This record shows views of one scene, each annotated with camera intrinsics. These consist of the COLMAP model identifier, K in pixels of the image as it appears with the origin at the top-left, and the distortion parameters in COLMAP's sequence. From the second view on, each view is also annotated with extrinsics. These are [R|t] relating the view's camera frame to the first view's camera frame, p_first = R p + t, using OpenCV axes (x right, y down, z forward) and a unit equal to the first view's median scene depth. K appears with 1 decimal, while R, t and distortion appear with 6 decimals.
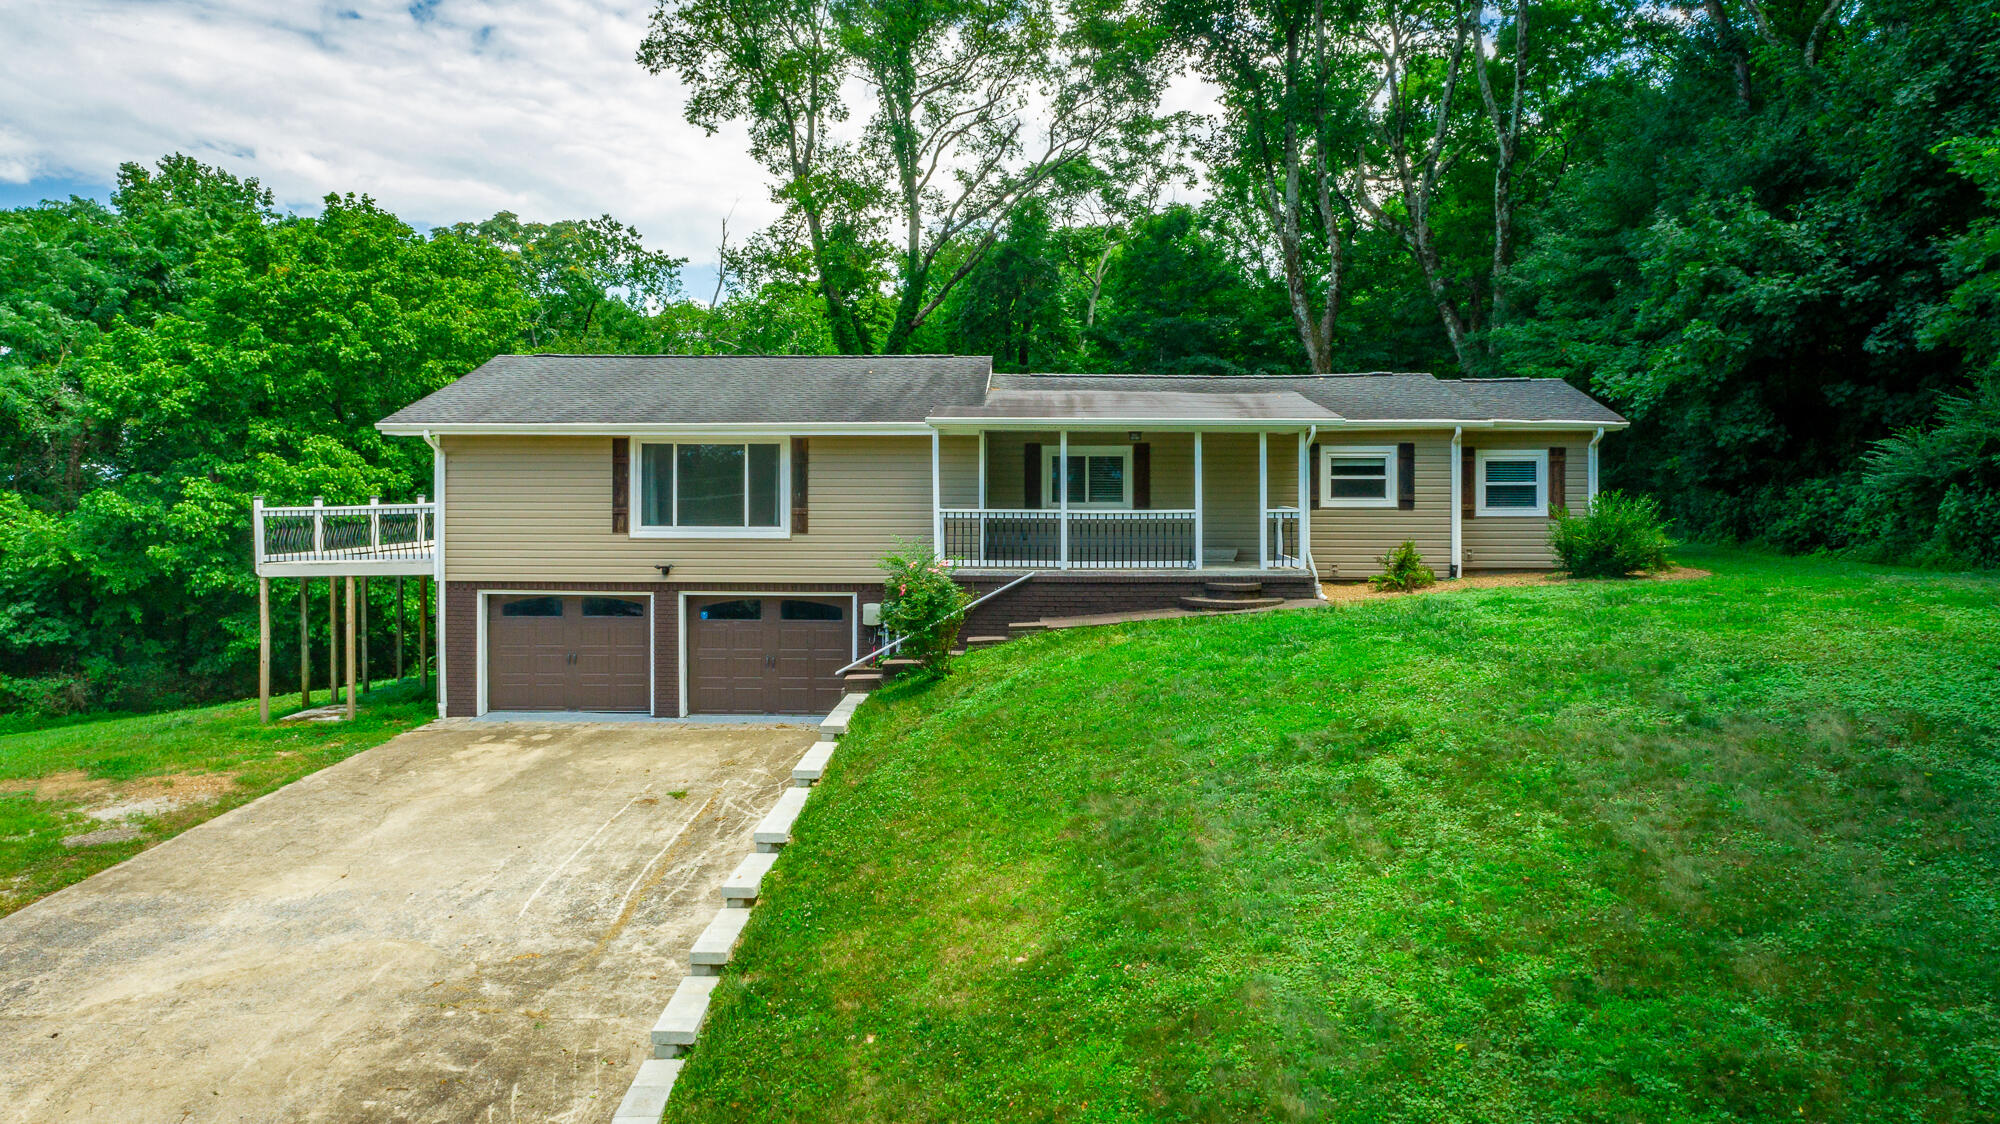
lens RADIAL K [[1356.4, 0, 927.2], [0, 1356.4, 595.6], [0, 0, 1]] dist [-0.015189, 0.009460]
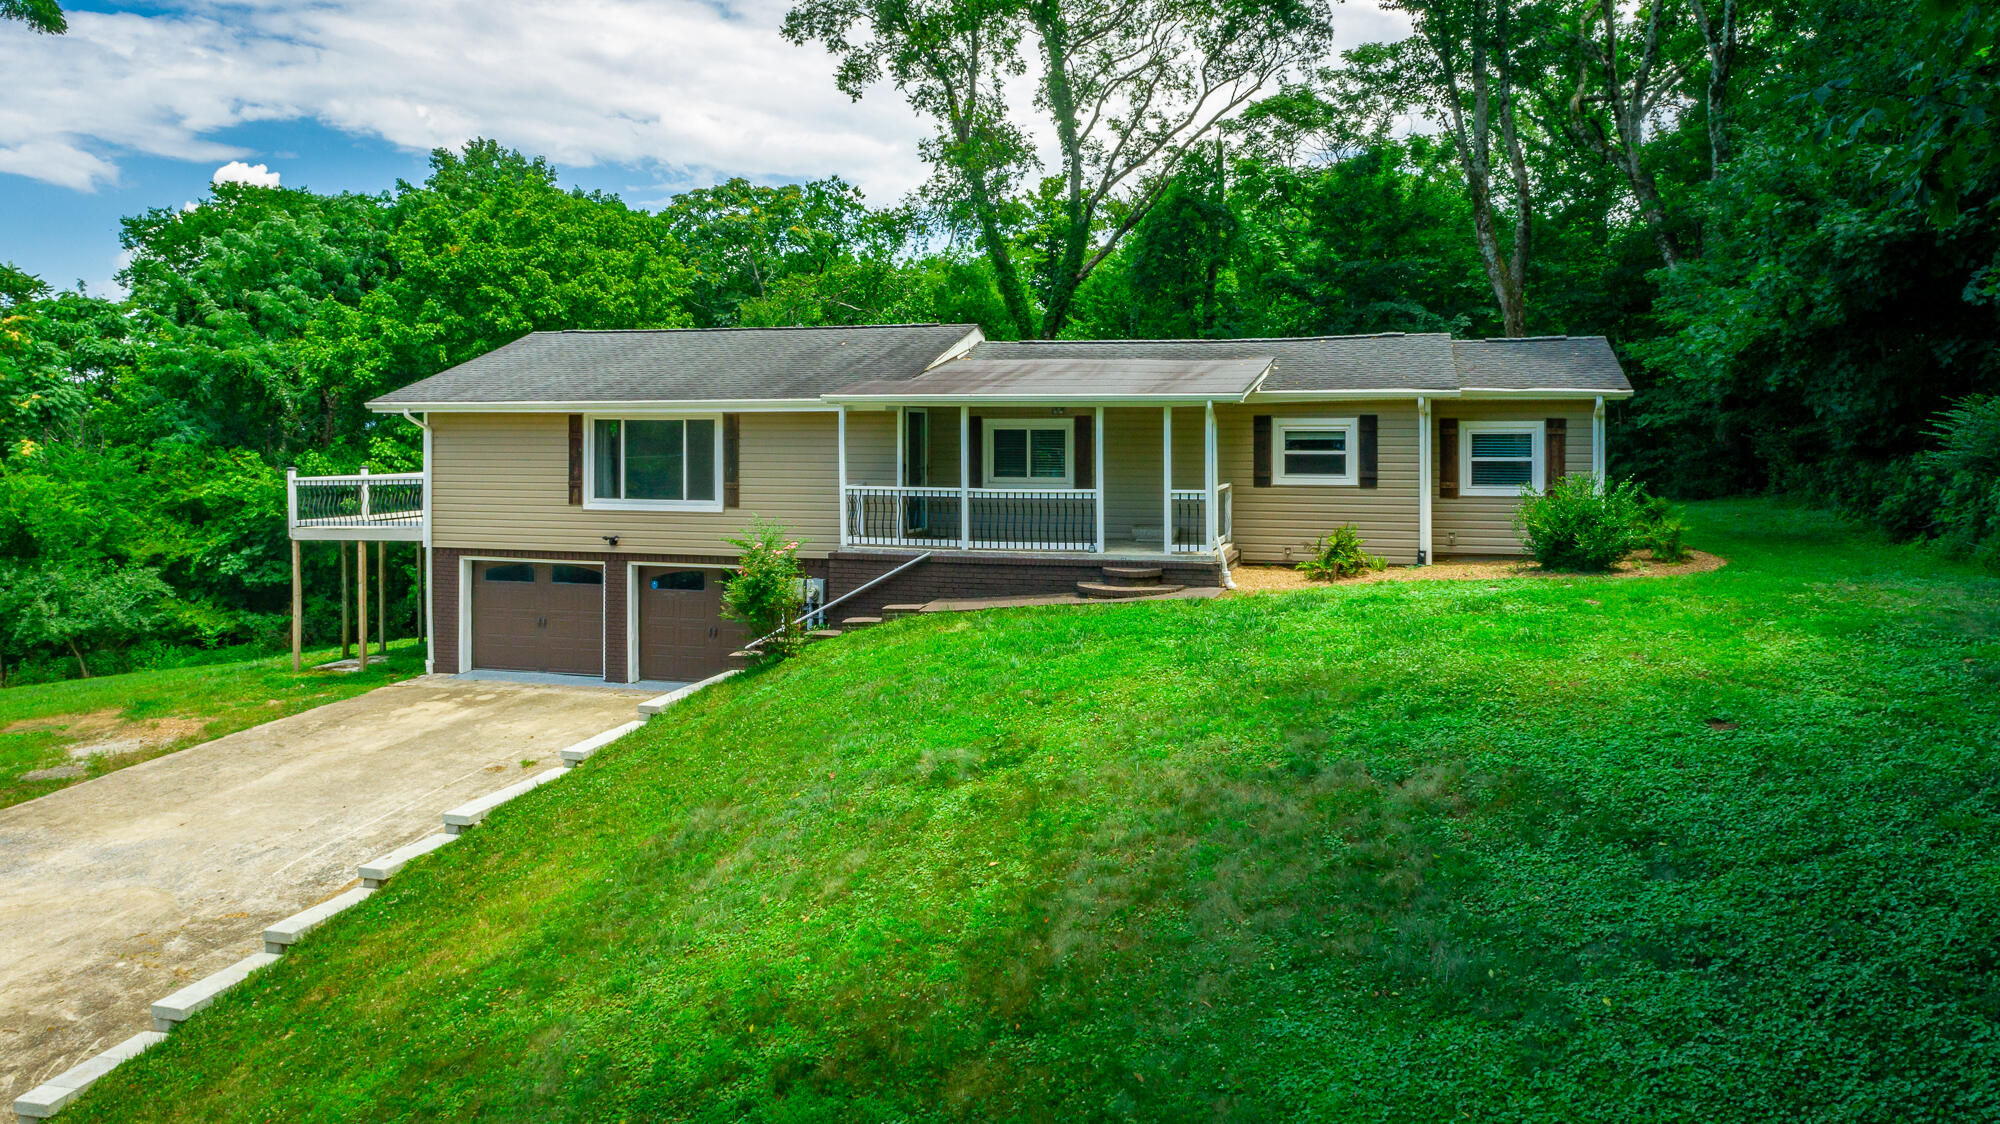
lens RADIAL K [[1356.4, 0, 966.7], [0, 1356.4, 530.4], [0, 0, 1]] dist [-0.015189, 0.009460]
pose [[0.969702, 0.016176, -0.243754, 0.310603], [-0.016625, 0.999862, 0.000213, -0.030528], [0.243724, 0.003846, 0.969837, 0.052501]]
